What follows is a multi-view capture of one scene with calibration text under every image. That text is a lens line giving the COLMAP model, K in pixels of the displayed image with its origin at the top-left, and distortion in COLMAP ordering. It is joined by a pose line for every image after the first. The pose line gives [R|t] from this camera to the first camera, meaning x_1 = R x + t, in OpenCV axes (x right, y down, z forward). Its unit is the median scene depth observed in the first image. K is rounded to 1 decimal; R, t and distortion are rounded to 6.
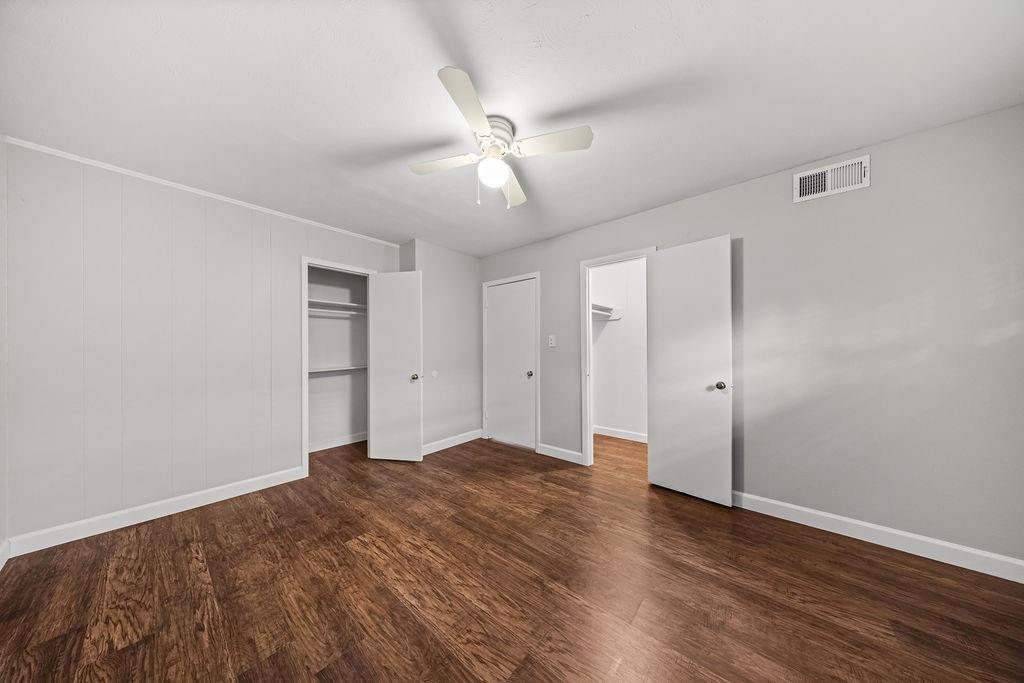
lens RADIAL K [[302.9, 0, 512.9], [0, 302.9, 346.9], [0, 0, 1]] dist [0.000232, -0.001098]
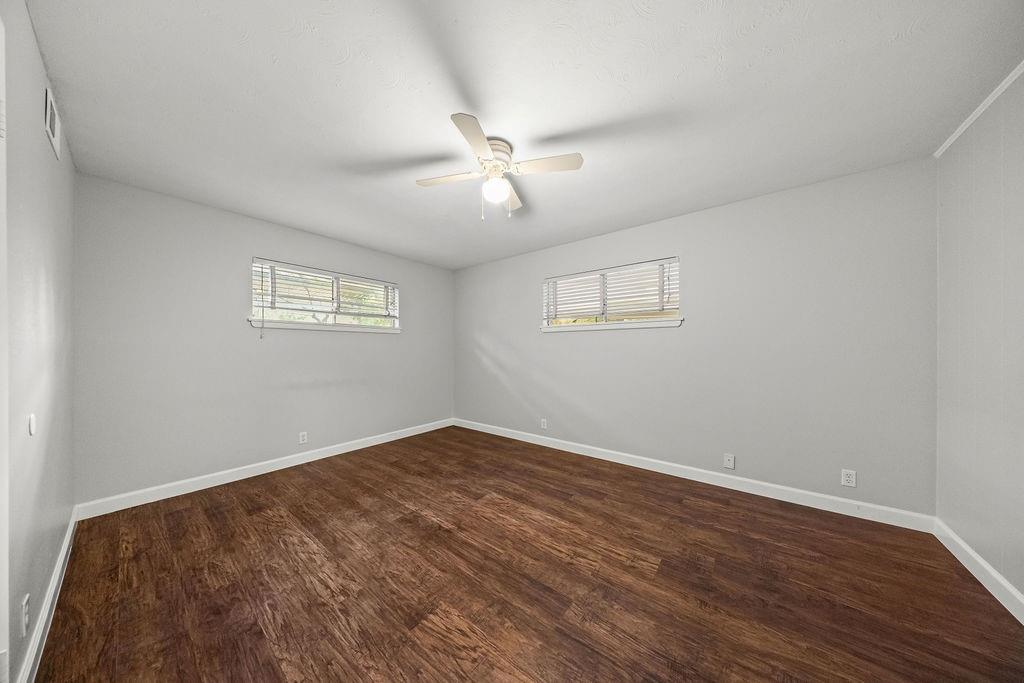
lens RADIAL K [[302.9, 0, 510.9], [0, 302.9, 346.4], [0, 0, 1]] dist [0.000232, -0.001098]
pose [[-0.999264, 0.004034, -0.038151, -0.069516], [0.004561, 0.999895, -0.013740, 0.015616], [0.038092, -0.013904, -0.999178, 1.978584]]
